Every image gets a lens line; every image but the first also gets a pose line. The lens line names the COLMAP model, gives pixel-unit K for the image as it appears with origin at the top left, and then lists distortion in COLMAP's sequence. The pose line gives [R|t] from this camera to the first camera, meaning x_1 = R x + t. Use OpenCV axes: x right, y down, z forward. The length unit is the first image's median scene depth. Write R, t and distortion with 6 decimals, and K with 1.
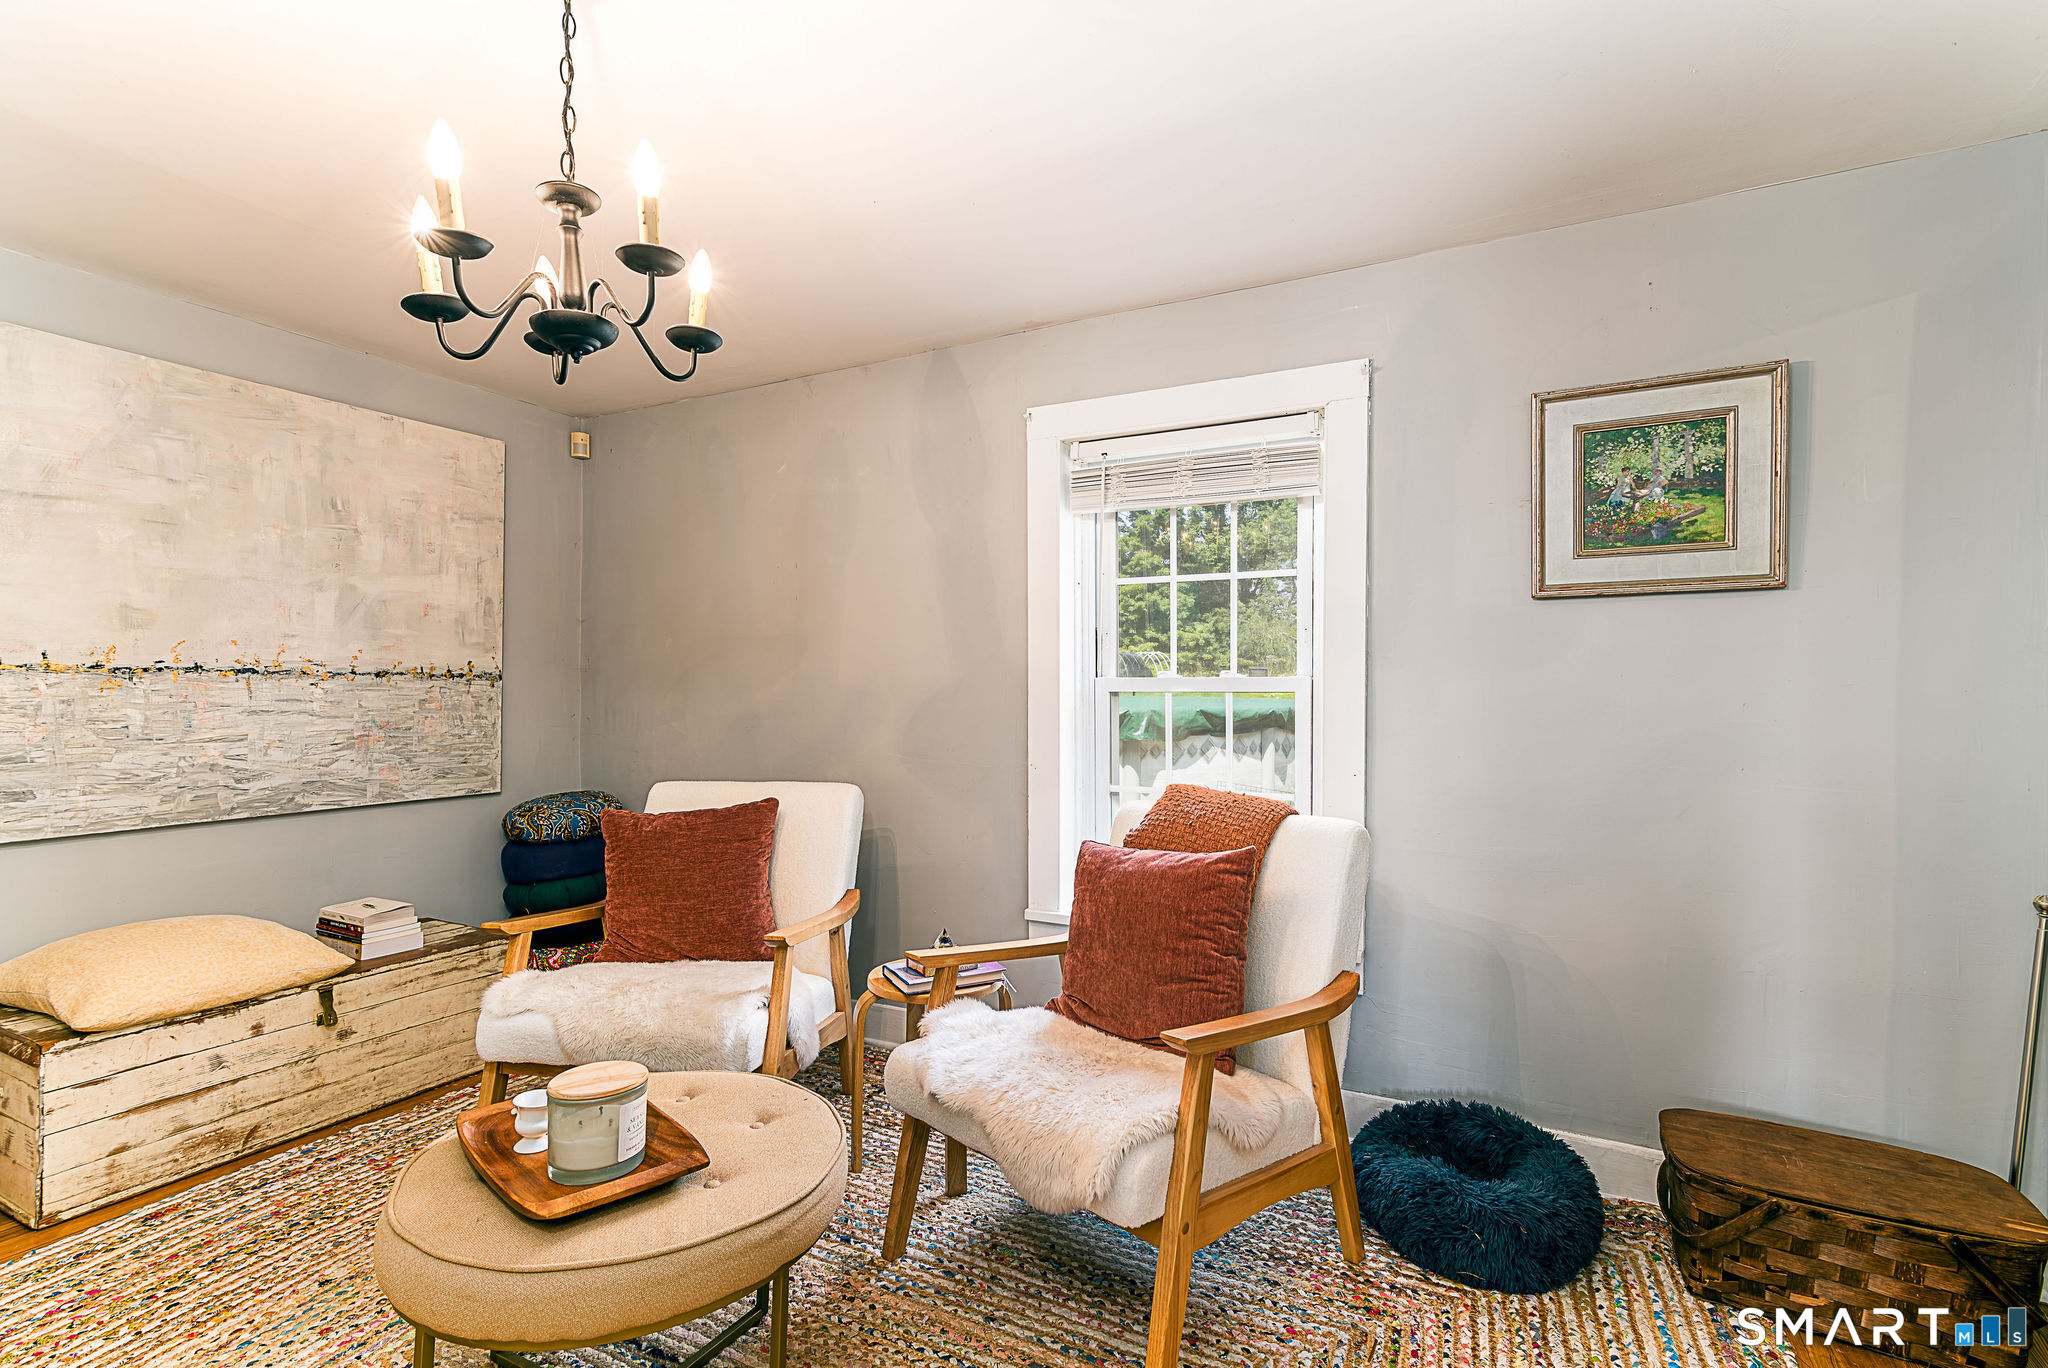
lens RADIAL K [[938.8, 0, 1023.6], [0, 938.8, 691.0], [0, 0, 1]] dist [-0.009327, 0.000574]
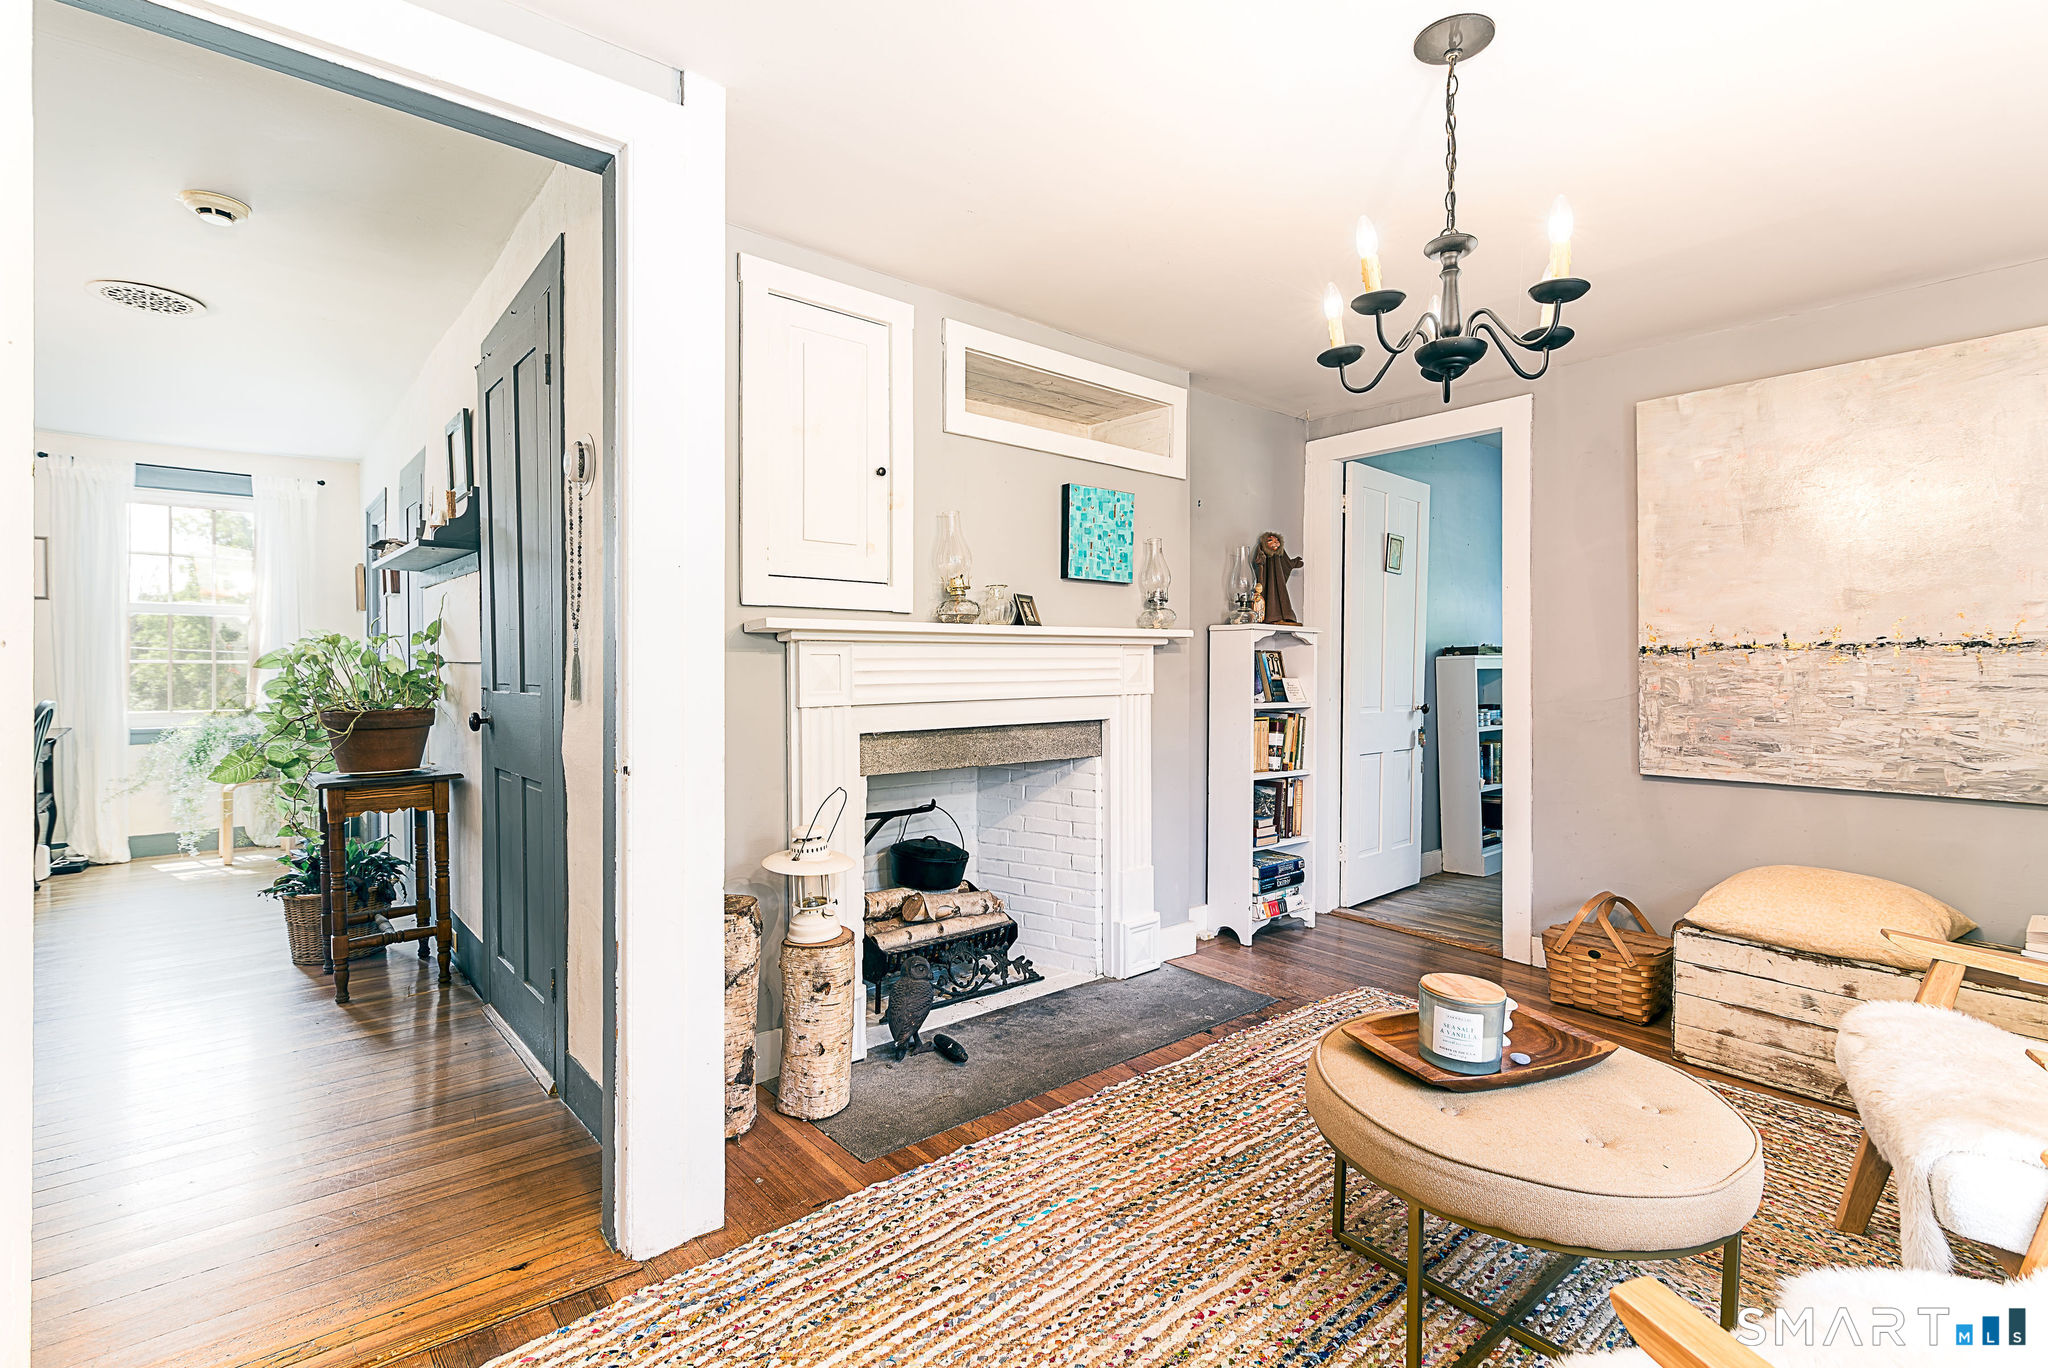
lens RADIAL K [[938.8, 0, 1027.4], [0, 938.8, 676.7], [0, 0, 1]] dist [-0.009327, 0.000574]
pose [[-0.390909, 0.004203, -0.920420, 0.453910], [-0.009284, 0.999921, 0.008509, 0.013598], [0.920382, 0.011871, -0.390839, 0.525543]]
